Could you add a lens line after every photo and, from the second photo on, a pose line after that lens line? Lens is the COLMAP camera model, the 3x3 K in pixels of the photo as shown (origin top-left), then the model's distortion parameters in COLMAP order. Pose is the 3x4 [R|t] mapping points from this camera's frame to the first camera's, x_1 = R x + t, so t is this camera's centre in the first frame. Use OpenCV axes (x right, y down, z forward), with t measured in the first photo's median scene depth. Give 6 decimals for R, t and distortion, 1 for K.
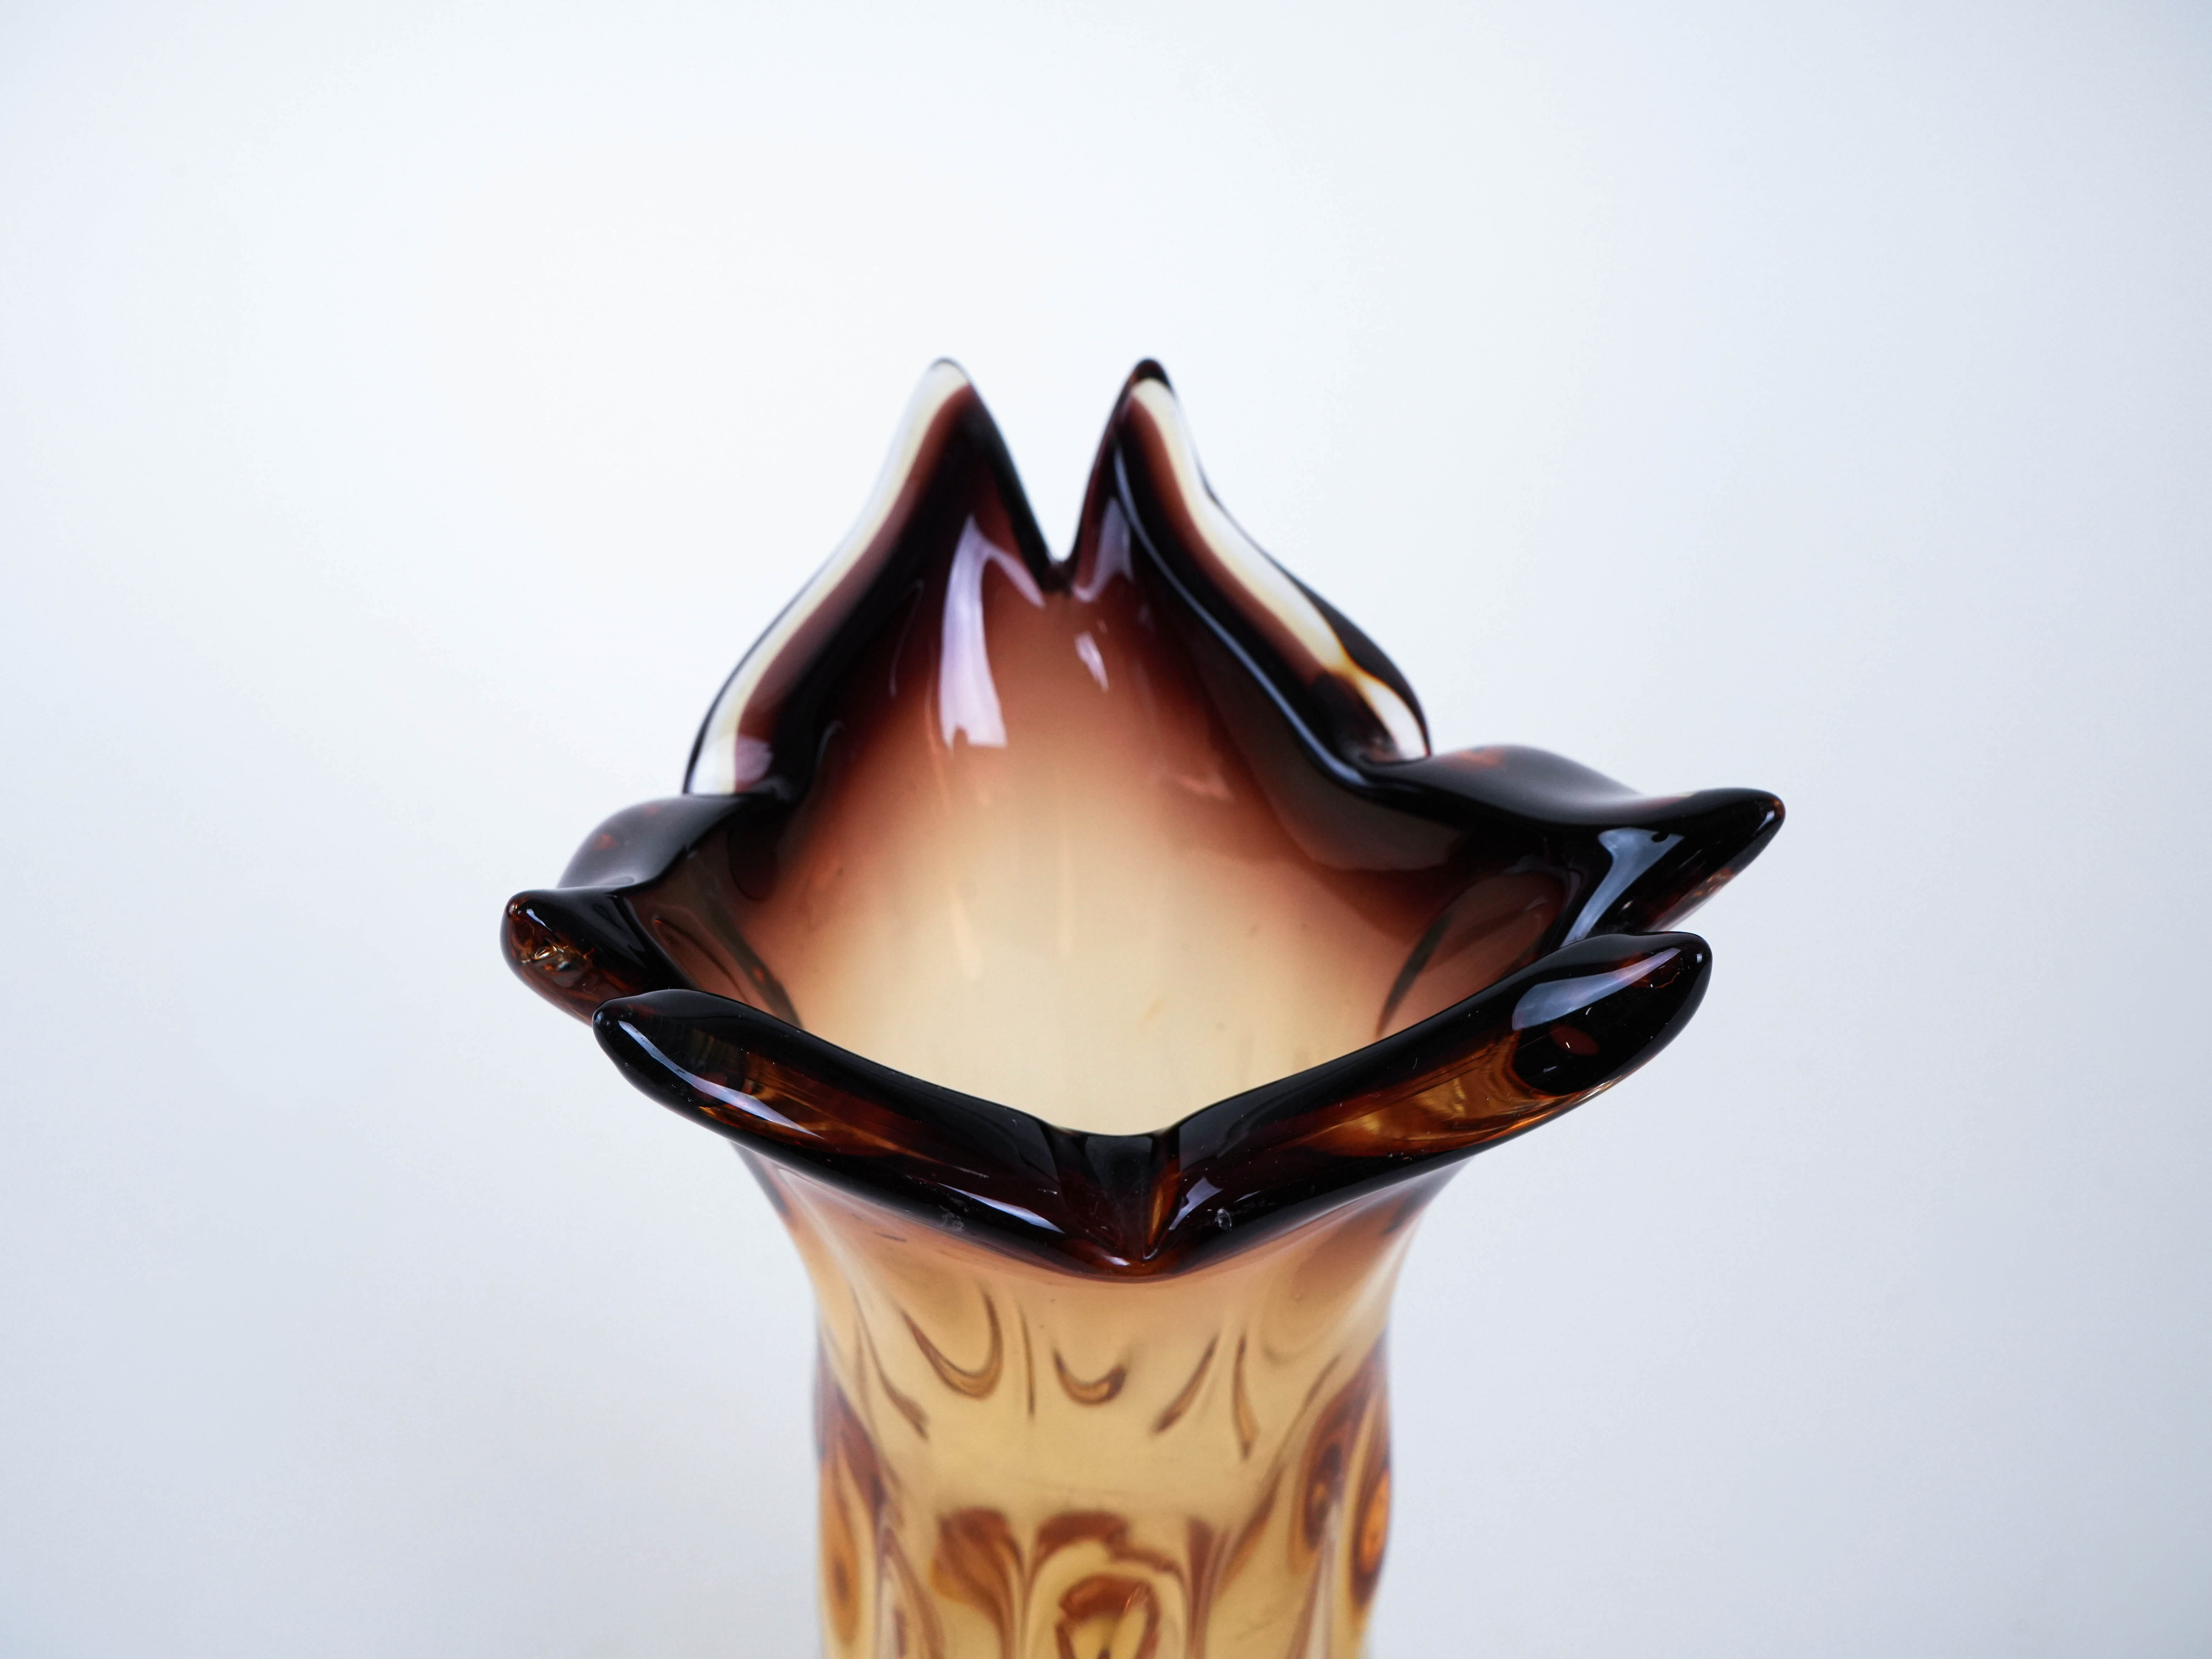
lens RADIAL K [[2676.1, 0, 1106.0], [0, 2676.1, 829.5], [0, 0, 1]] dist [0.012695, 0.002727]
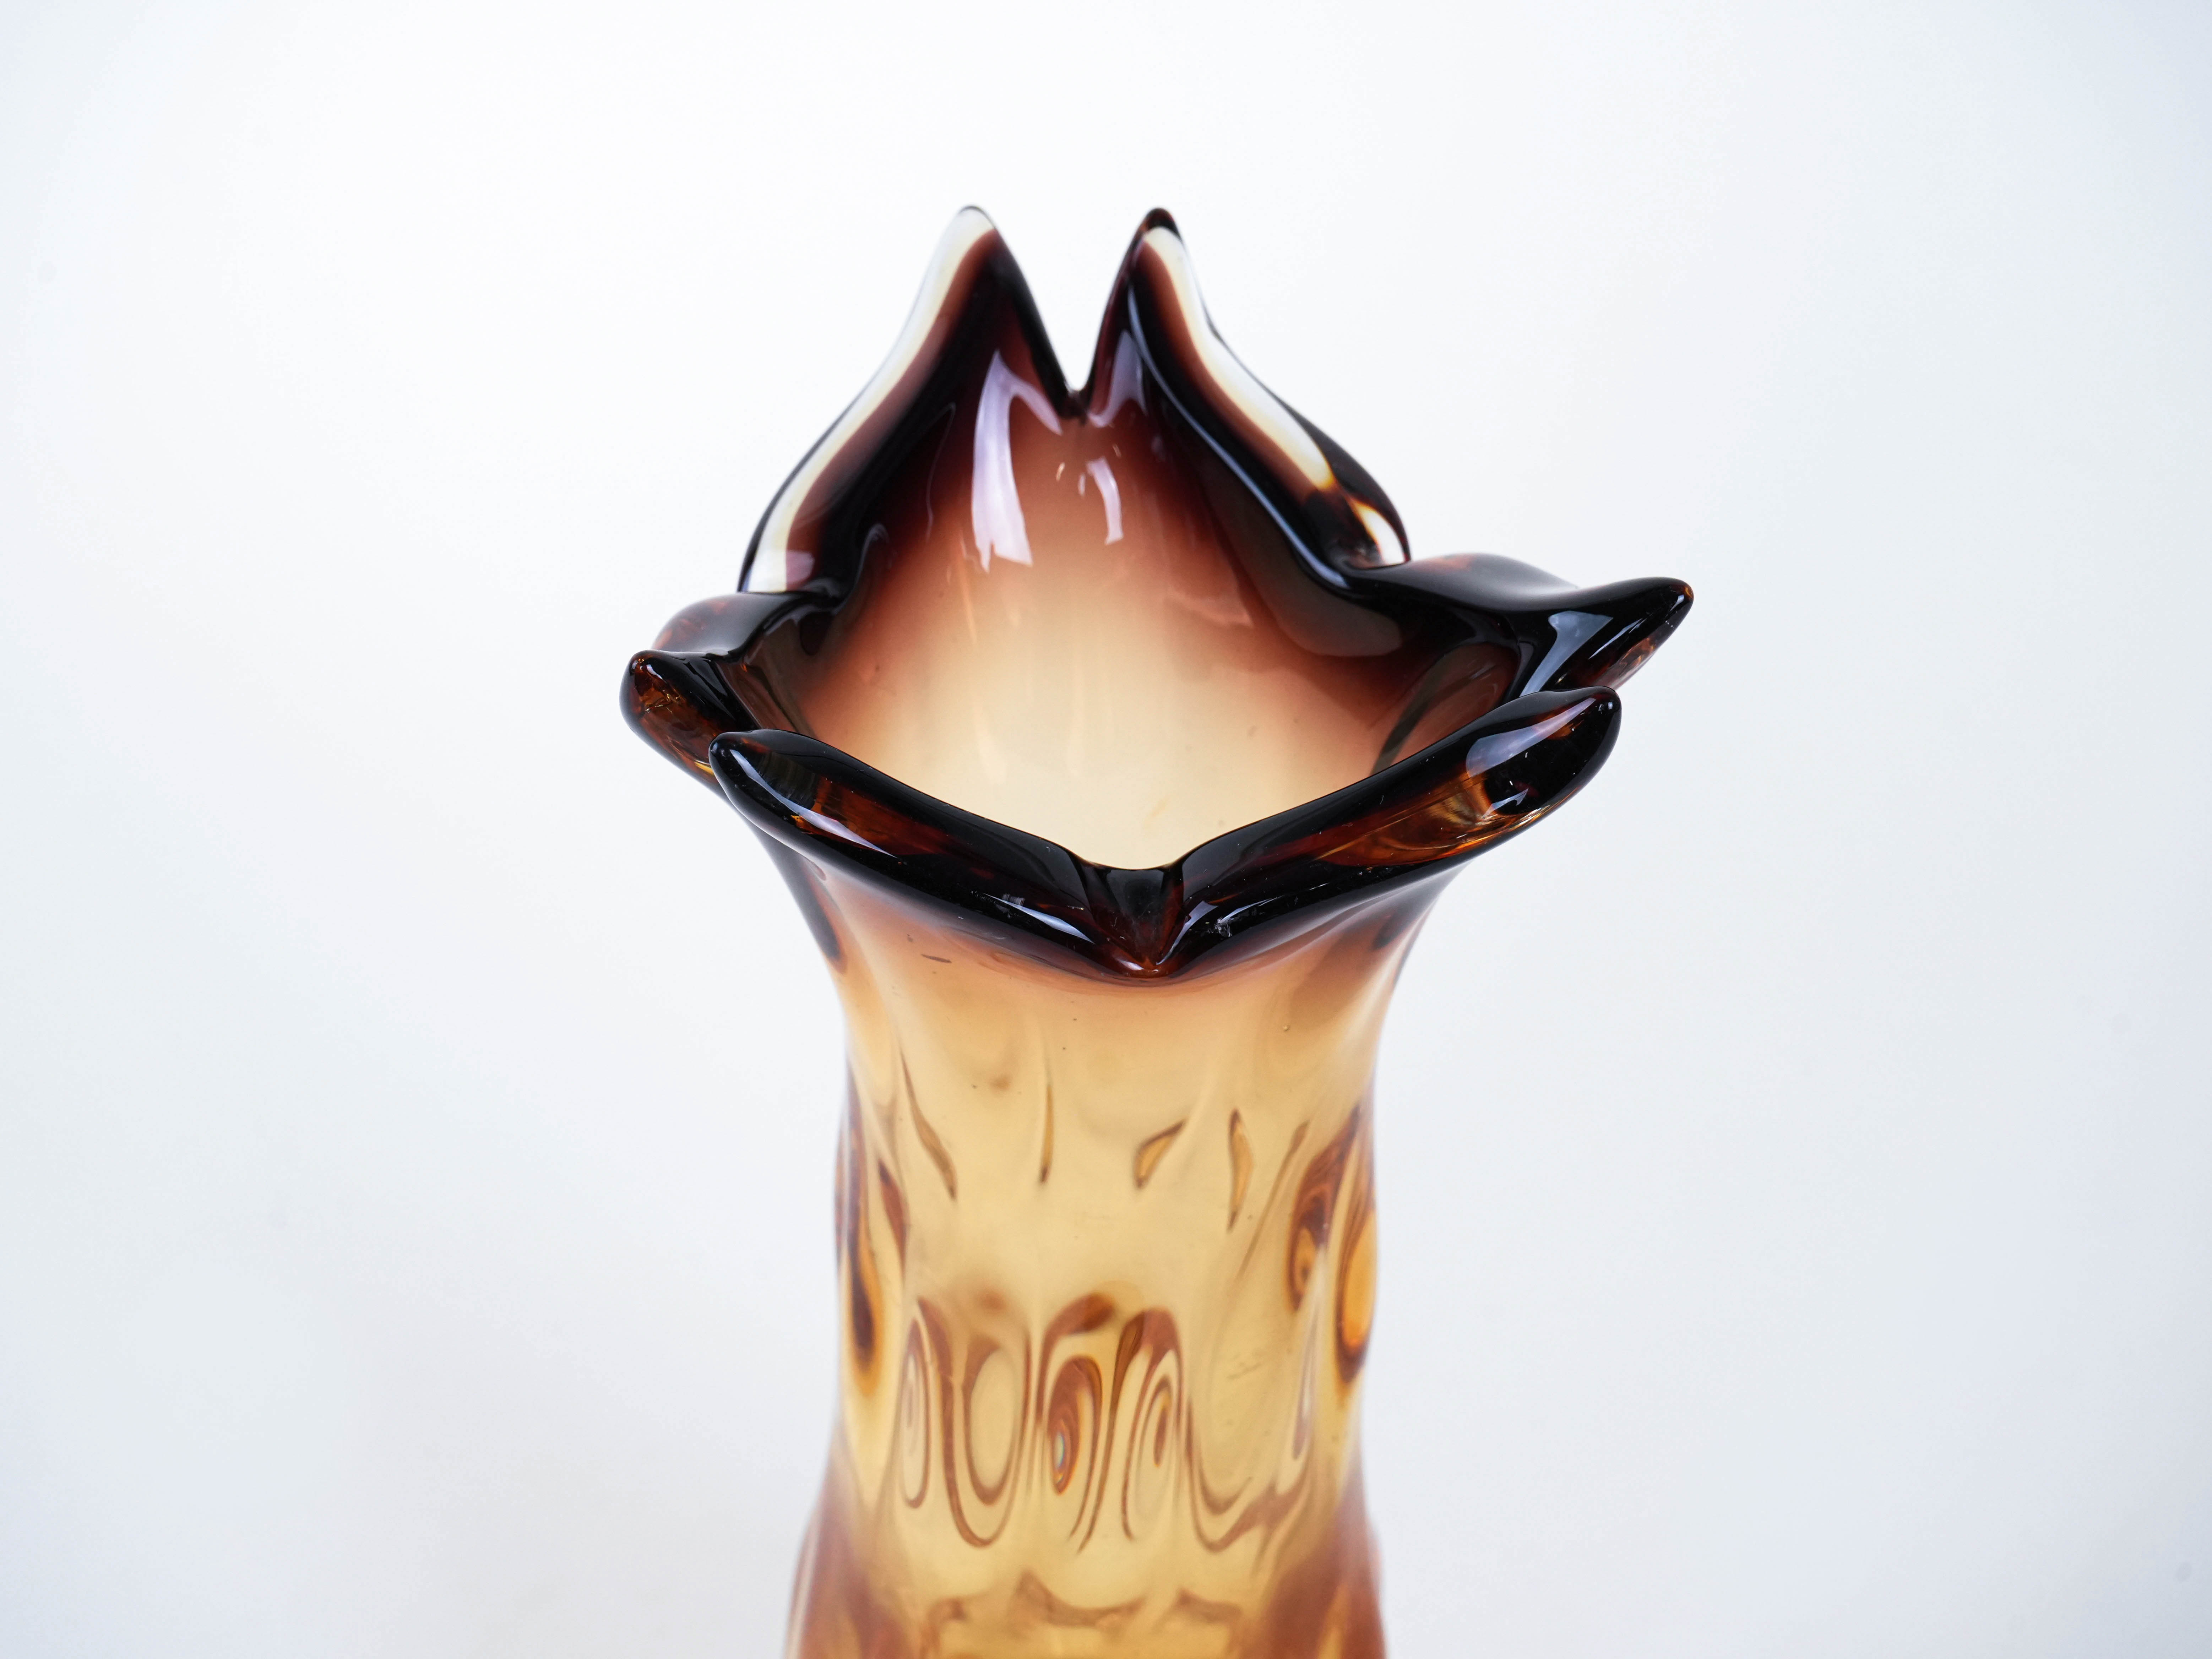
lens RADIAL K [[4124.3, 0, 1106.0], [0, 4124.3, 829.5], [0, 0, 1]] dist [-0.079853, -0.033301]
pose [[0.999828, 0.007727, 0.016846, -0.033243], [-0.007485, 0.999869, -0.014361, 0.107110], [-0.016955, 0.014232, 0.999755, -0.708369]]
